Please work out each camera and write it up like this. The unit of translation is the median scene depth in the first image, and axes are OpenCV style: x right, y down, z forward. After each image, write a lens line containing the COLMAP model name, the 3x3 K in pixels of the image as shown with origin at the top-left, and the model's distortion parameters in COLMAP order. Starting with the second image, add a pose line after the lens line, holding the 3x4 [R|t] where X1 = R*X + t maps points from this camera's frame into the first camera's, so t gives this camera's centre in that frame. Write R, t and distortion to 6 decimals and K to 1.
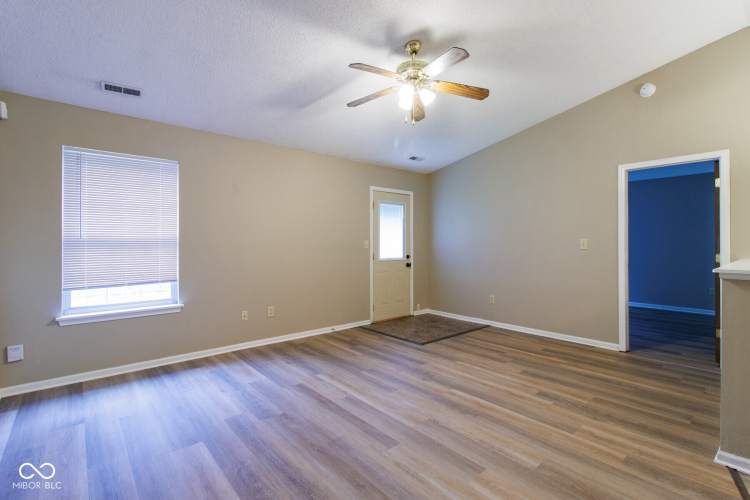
lens RADIAL K [[350.0, 0, 378.5], [0, 350.0, 232.9], [0, 0, 1]] dist [-0.004193, 0.001882]
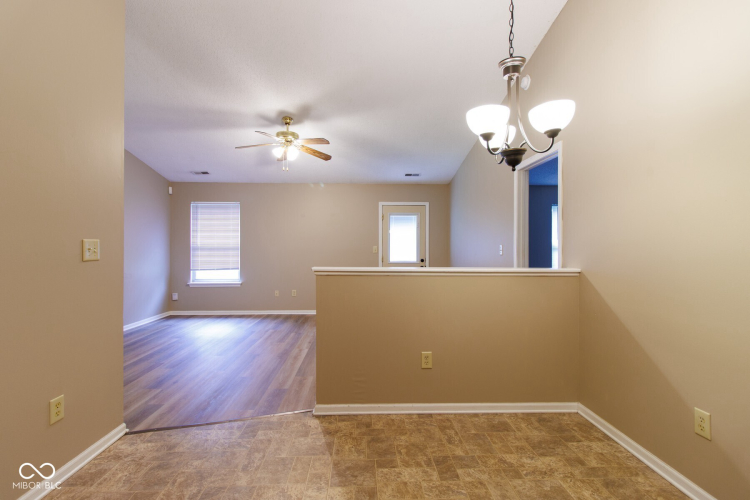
lens RADIAL K [[350.0, 0, 379.6], [0, 350.0, 237.4], [0, 0, 1]] dist [-0.004193, 0.001882]
pose [[0.790827, -0.017780, -0.611781, 1.194609], [0.018237, 0.999819, -0.005484, -0.002788], [0.611768, -0.006820, 0.791008, 0.025422]]
